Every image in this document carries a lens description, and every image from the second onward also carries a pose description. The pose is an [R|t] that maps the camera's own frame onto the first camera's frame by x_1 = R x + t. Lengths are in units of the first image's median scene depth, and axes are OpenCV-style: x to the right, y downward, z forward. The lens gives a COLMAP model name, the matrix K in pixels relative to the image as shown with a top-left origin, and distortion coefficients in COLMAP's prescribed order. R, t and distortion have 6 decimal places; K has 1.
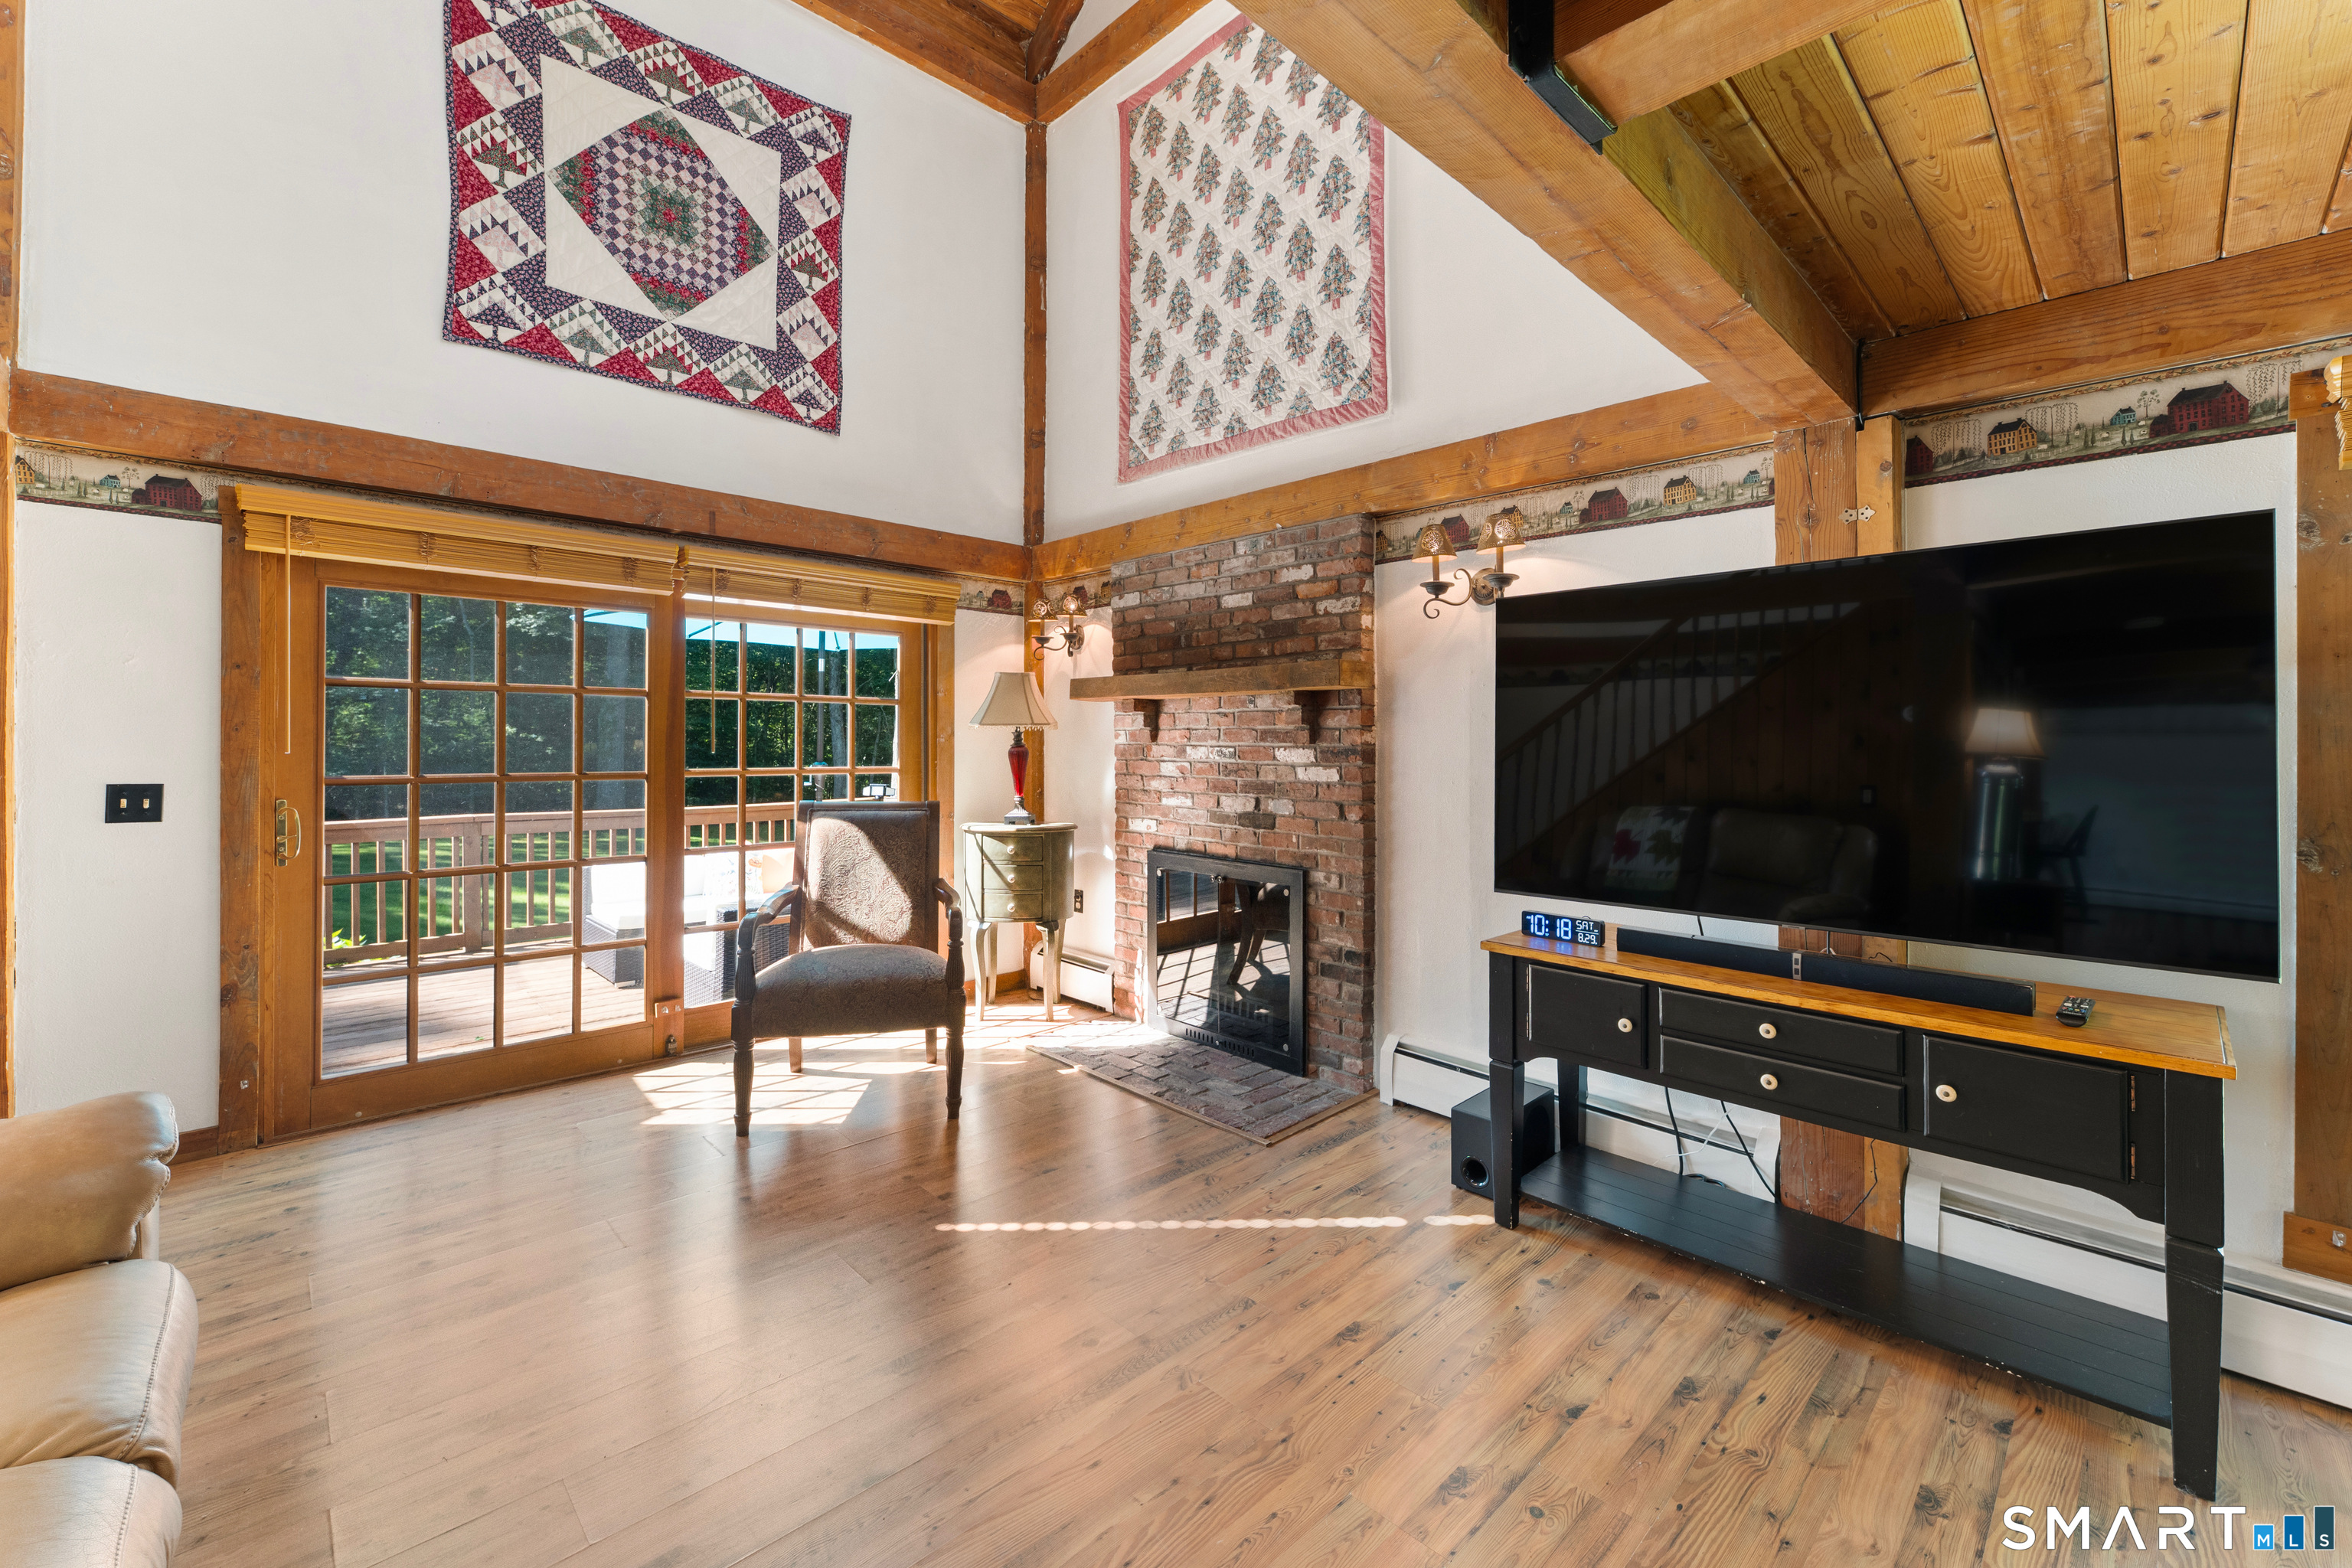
lens RADIAL K [[953.9, 0, 1172.3], [0, 953.9, 750.4], [0, 0, 1]] dist [-0.001364, 0.000188]
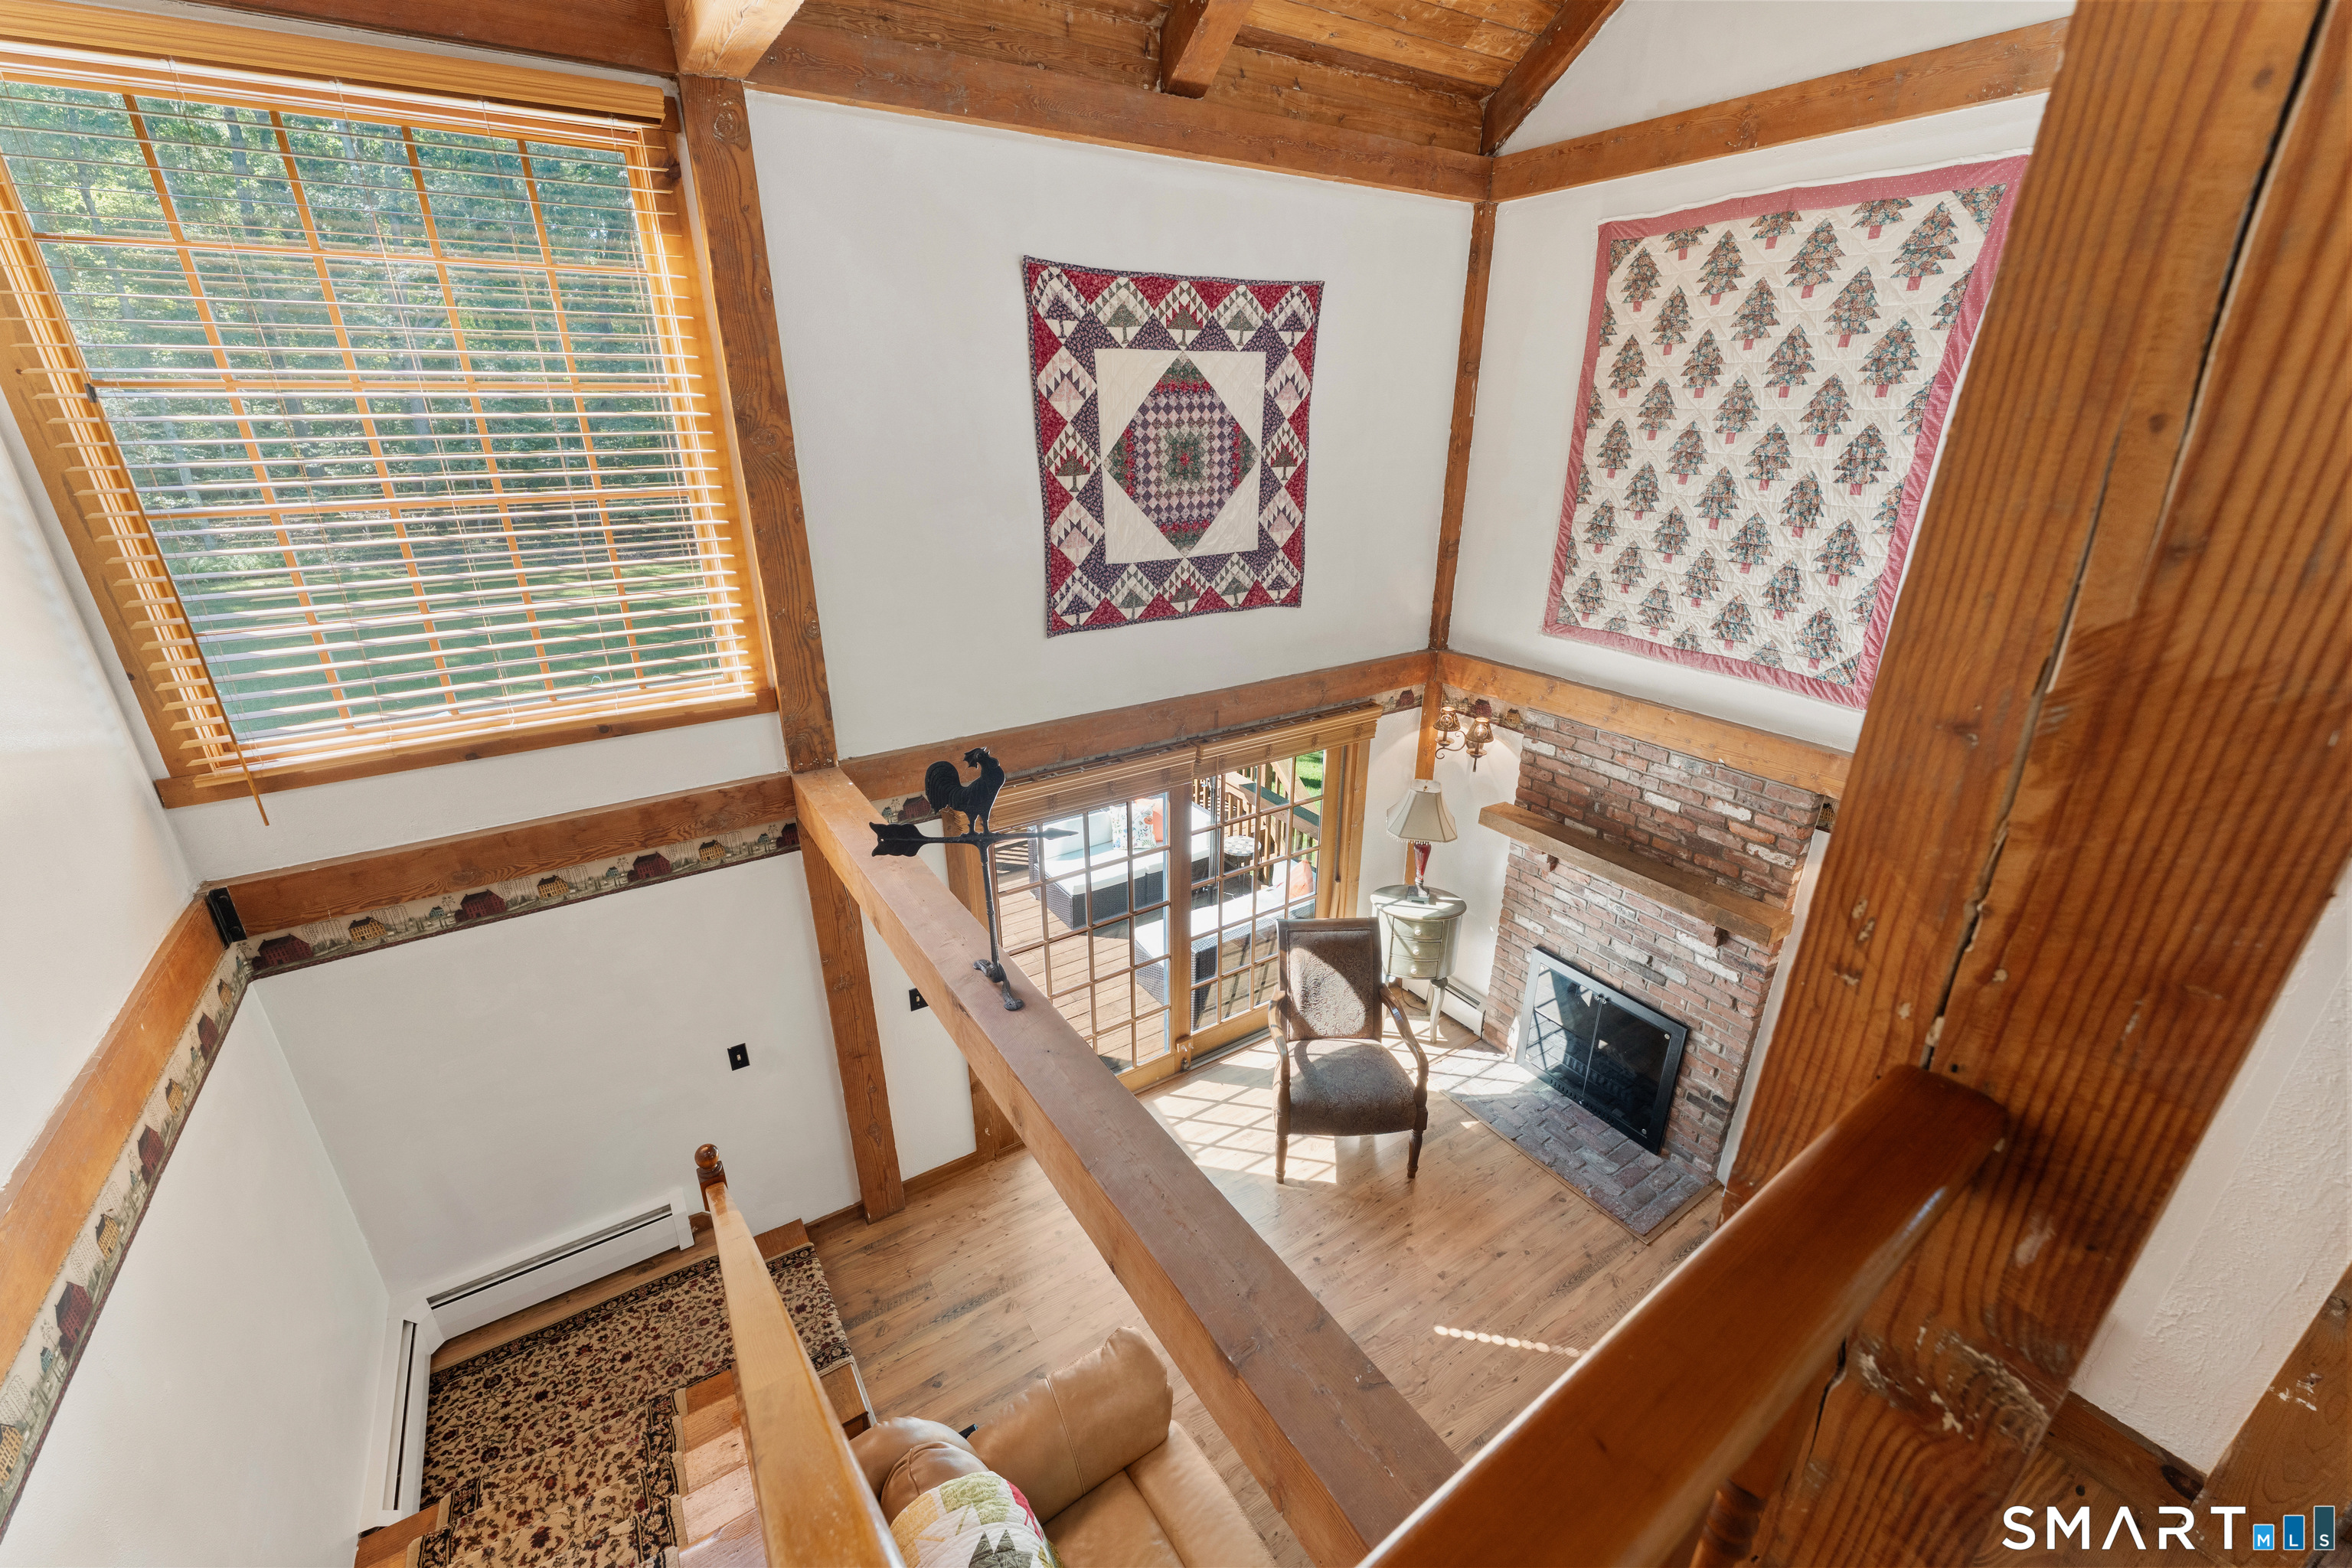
lens RADIAL K [[937.6, 0, 1149.8], [0, 937.6, 766.9], [0, 0, 1]] dist [-0.001384, -0.000021]
pose [[0.982251, 0.064408, -0.176167, -0.347545], [0.006994, 0.925968, 0.377536, -0.634506], [0.187441, -0.372067, 0.909083, -0.135514]]
